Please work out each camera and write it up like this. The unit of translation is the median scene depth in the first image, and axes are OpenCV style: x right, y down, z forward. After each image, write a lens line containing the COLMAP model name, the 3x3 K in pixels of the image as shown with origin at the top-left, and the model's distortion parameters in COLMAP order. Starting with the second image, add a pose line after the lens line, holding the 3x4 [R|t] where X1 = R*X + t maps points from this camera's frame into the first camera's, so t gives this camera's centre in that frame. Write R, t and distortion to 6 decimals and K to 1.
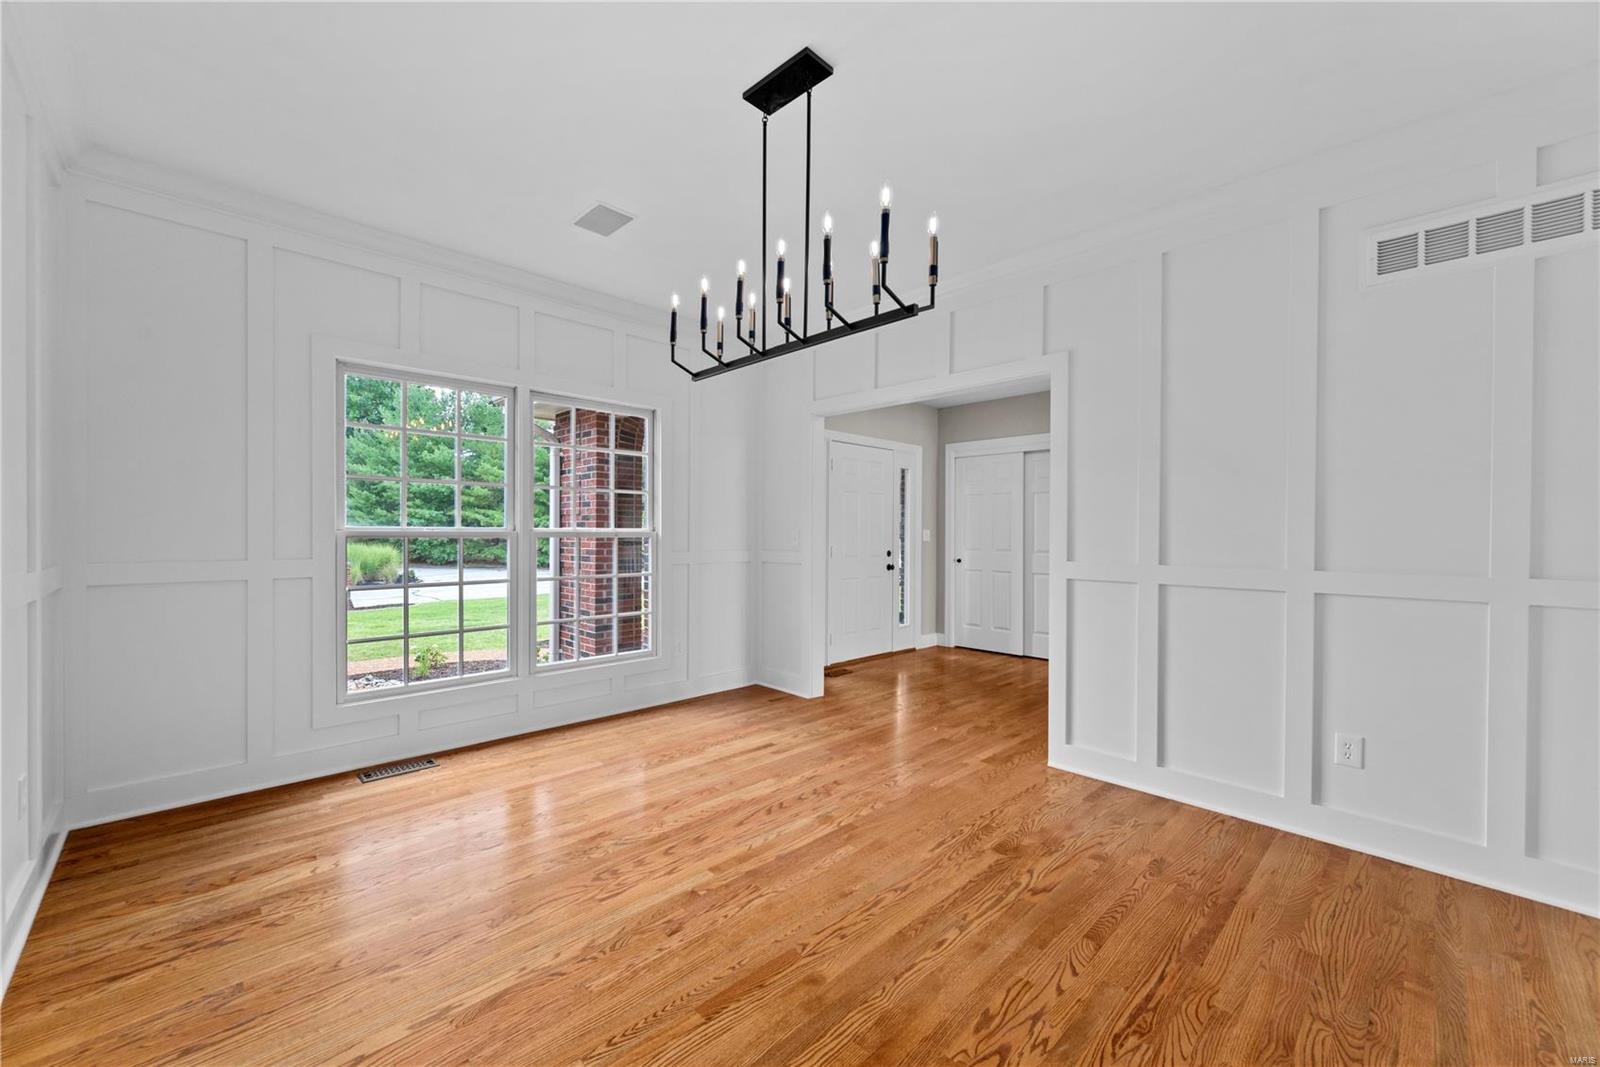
lens RADIAL K [[629.1, 0, 808.5], [0, 629.1, 534.6], [0, 0, 1]] dist [-0.003223, 0.000874]
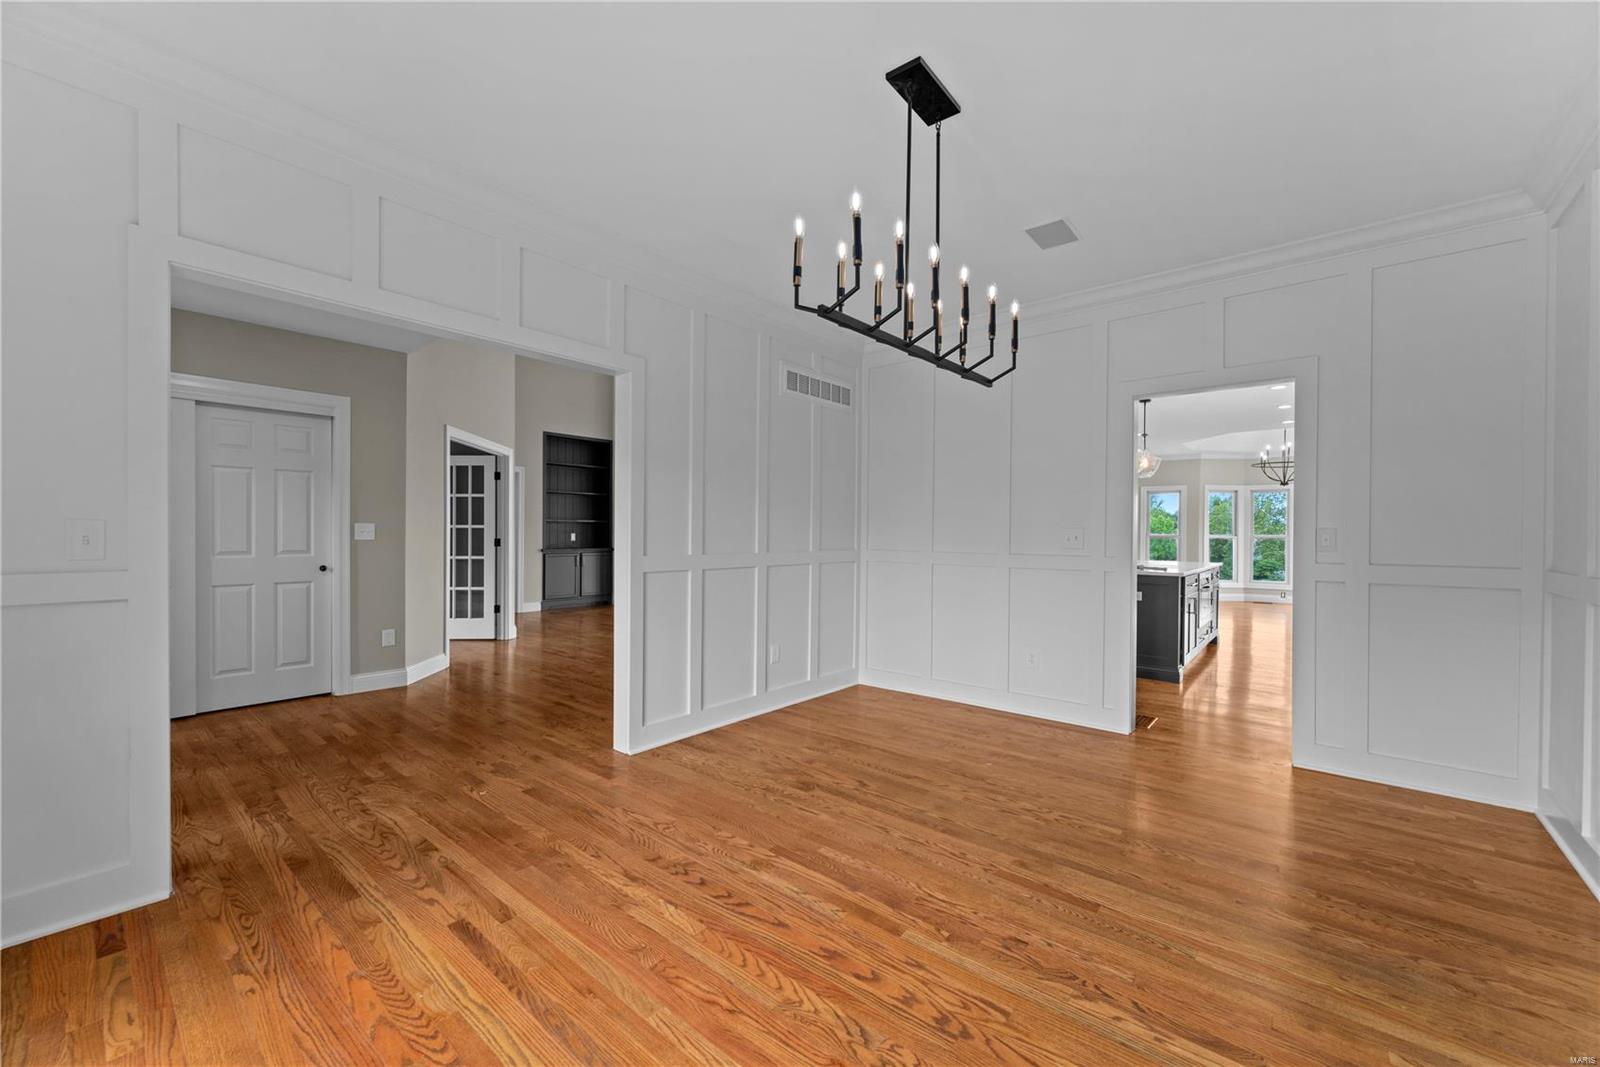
lens RADIAL K [[629.1, 0, 786.4], [0, 629.1, 532.9], [0, 0, 1]] dist [-0.003223, 0.000874]
pose [[-0.075241, -0.011572, 0.997098, -0.883503], [-0.003946, 0.999928, 0.011307, -0.013765], [-0.997158, -0.003084, -0.075281, 1.095612]]
